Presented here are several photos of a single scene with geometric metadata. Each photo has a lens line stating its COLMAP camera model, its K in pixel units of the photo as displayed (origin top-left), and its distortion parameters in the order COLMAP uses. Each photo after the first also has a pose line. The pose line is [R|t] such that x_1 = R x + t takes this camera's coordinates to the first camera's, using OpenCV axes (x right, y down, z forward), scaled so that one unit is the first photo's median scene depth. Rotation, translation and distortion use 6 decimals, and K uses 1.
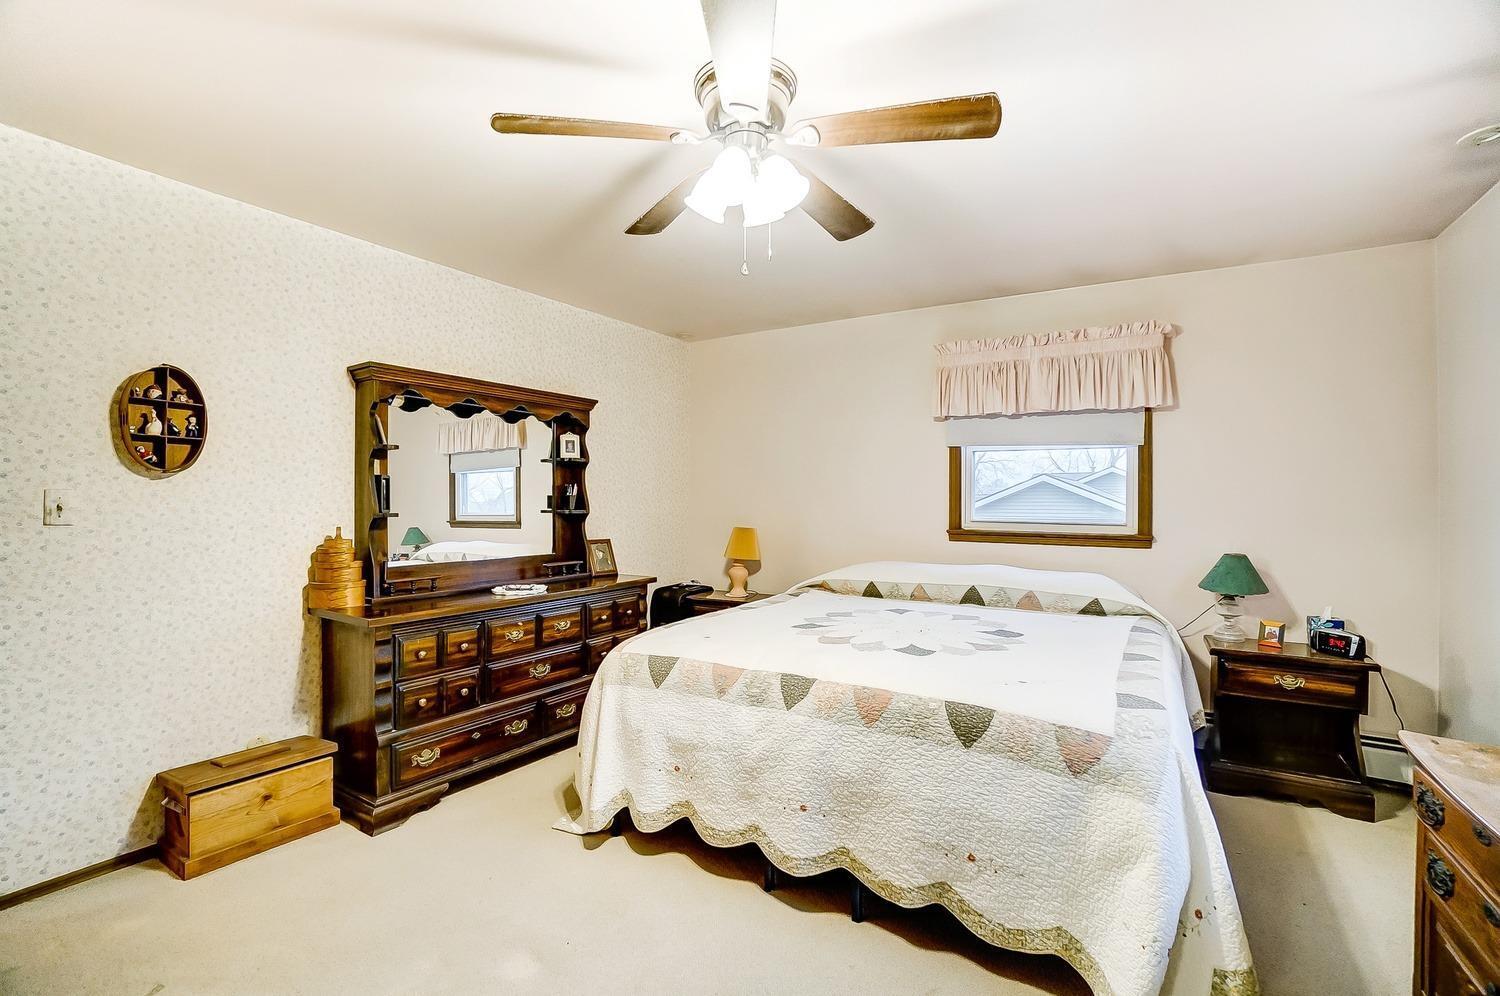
lens RADIAL K [[650.6, 0, 755.5], [0, 650.6, 499.9], [0, 0, 1]] dist [-0.000741, 0.000385]
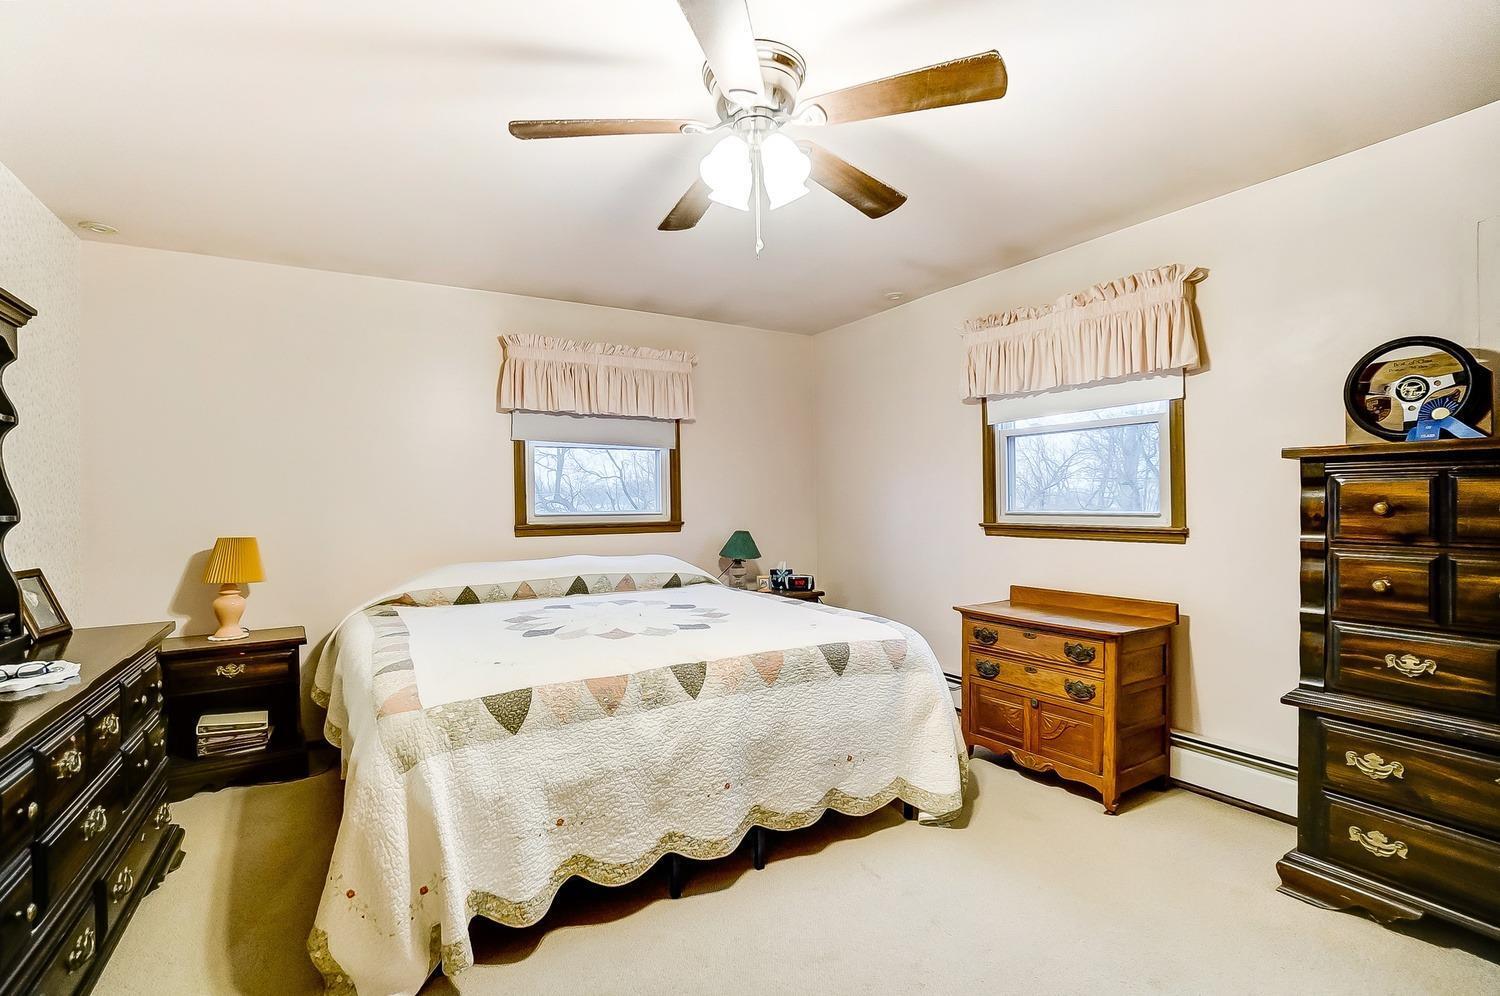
lens RADIAL K [[650.6, 0, 755.3], [0, 650.6, 498.1], [0, 0, 1]] dist [-0.000741, 0.000385]
pose [[0.502893, -0.007673, 0.864314, -0.453110], [0.015874, 0.999874, -0.000360, 0.013840], [-0.864203, 0.013901, 0.502952, 0.256857]]
